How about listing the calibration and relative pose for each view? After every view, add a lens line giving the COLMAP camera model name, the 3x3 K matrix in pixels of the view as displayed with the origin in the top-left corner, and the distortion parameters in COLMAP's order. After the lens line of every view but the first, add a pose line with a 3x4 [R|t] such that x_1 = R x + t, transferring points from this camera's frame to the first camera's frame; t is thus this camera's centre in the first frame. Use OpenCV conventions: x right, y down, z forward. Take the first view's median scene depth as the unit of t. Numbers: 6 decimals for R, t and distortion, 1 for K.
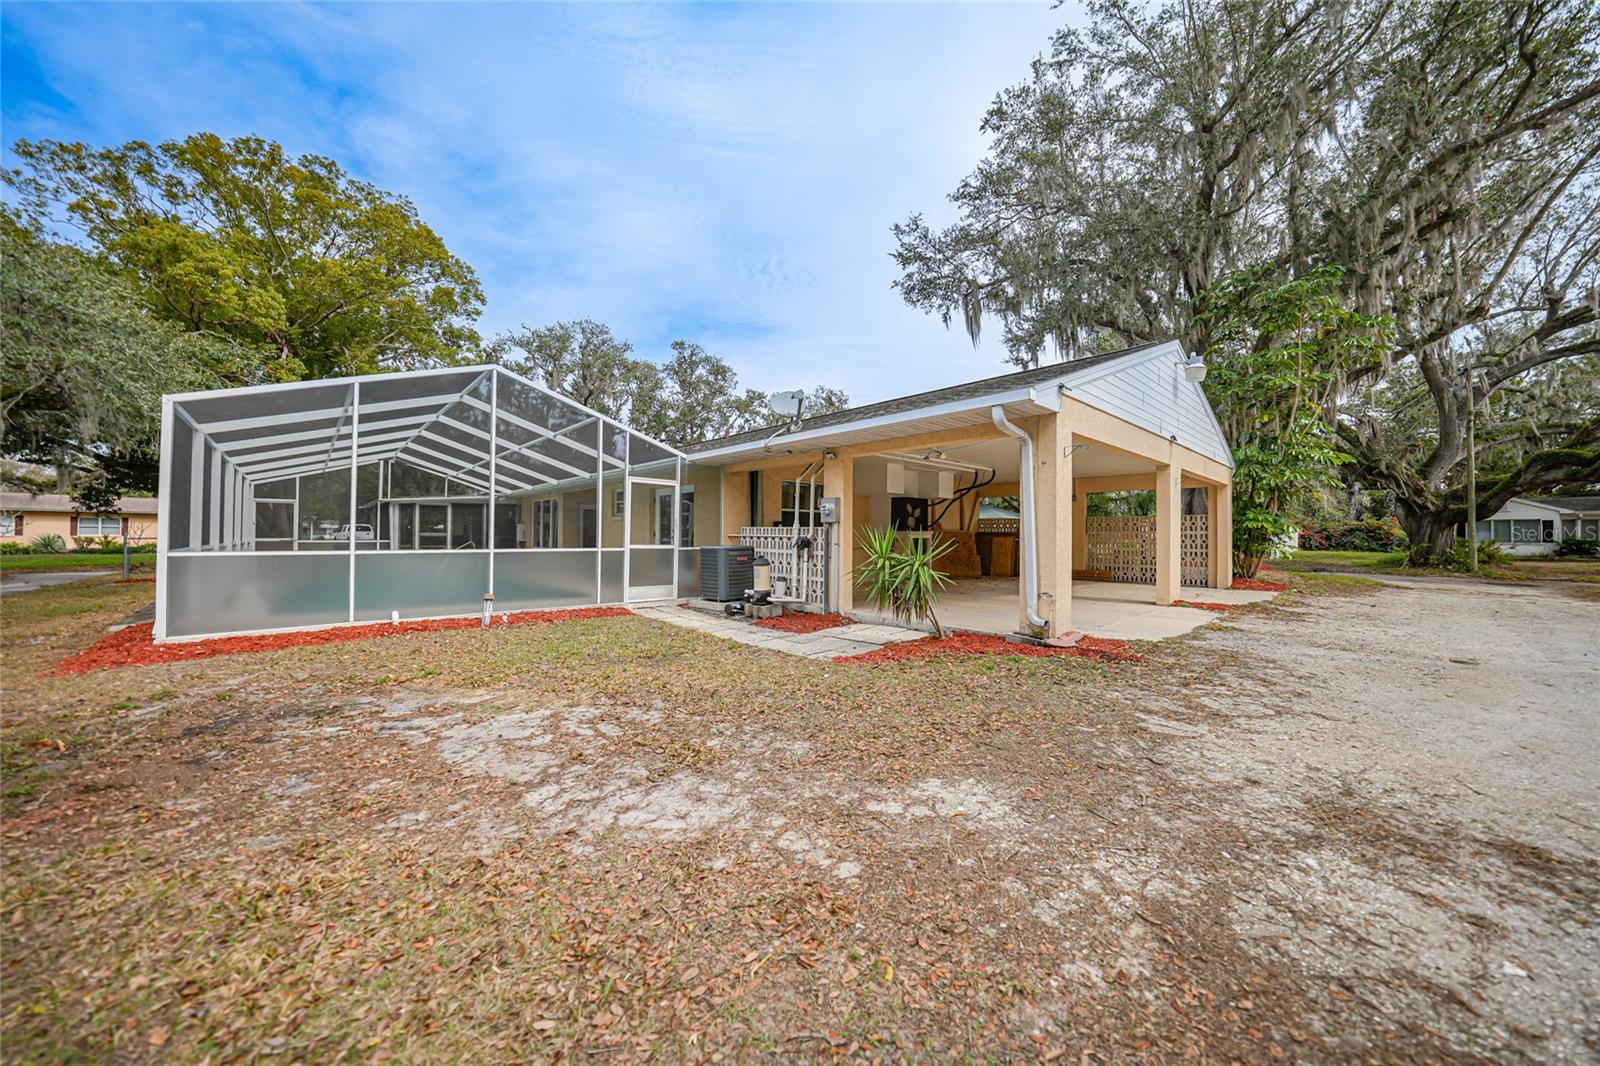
lens RADIAL K [[556.4, 0, 801.5], [0, 556.4, 529.6], [0, 0, 1]] dist [-0.028577, 0.006776]
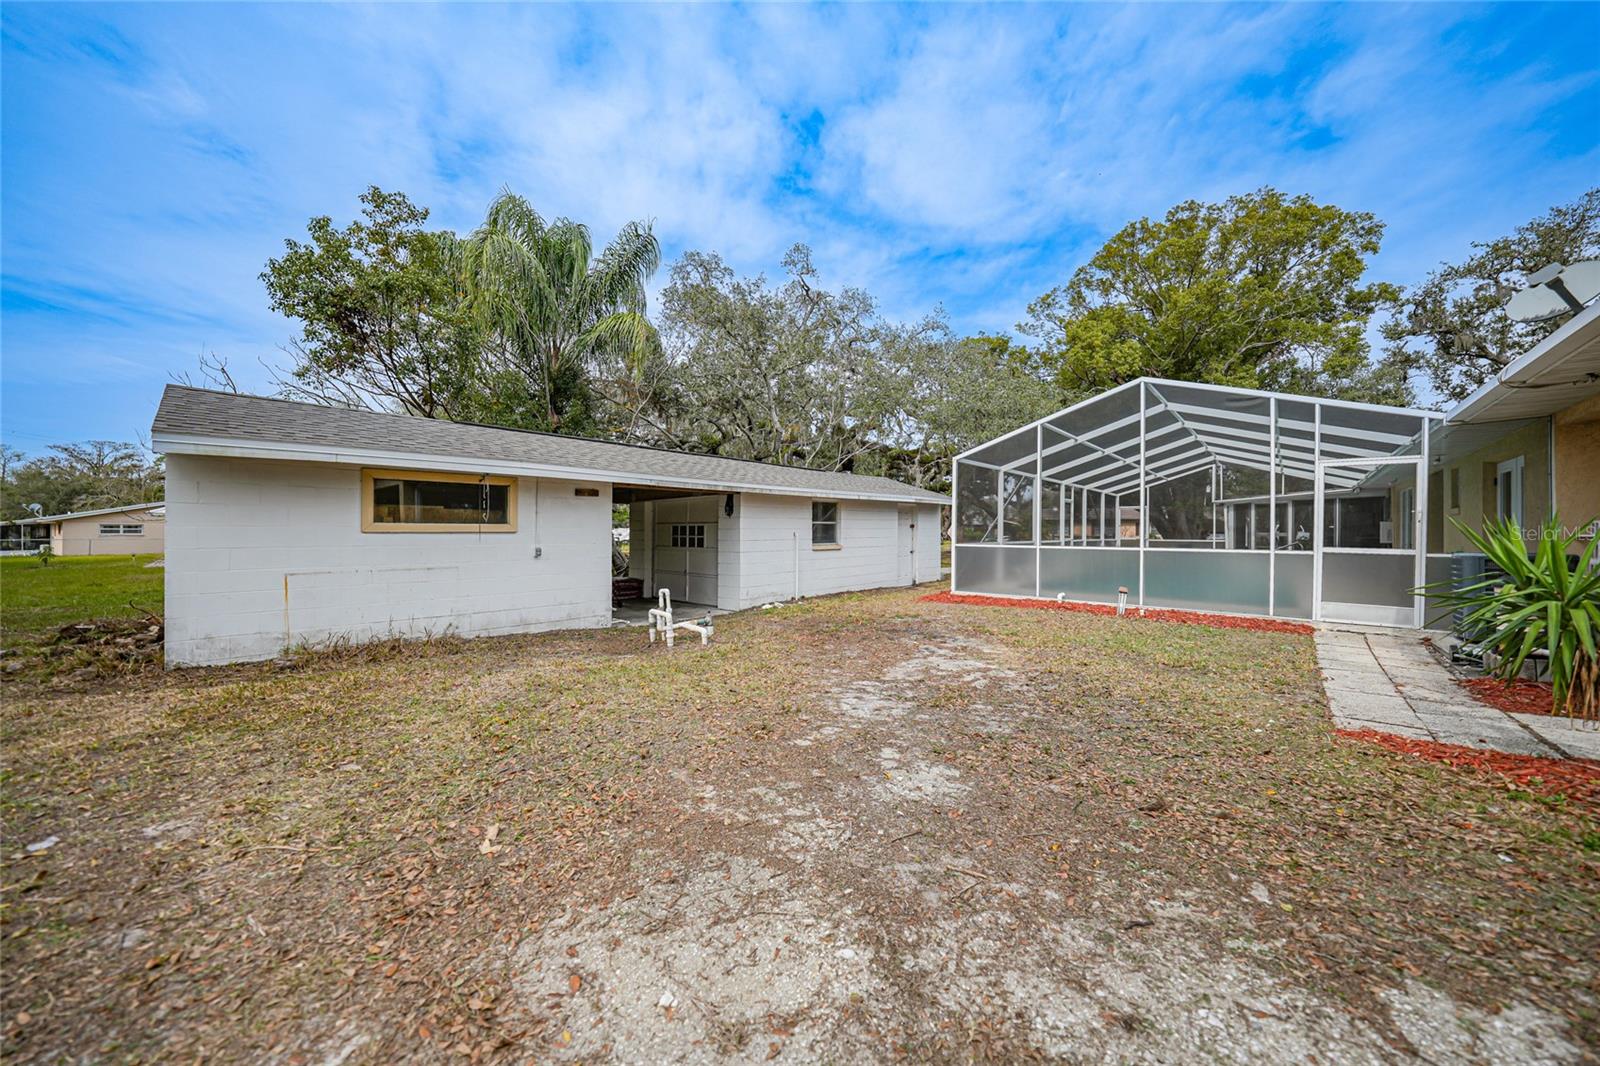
lens RADIAL K [[556.4, 0, 801.5], [0, 556.4, 529.6], [0, 0, 1]] dist [-0.028577, 0.006776]
pose [[0.095901, -0.006665, -0.995369, 1.257967], [0.006006, 0.999963, -0.006117, 0.007858], [0.995373, -0.005392, 0.095937, 0.631314]]
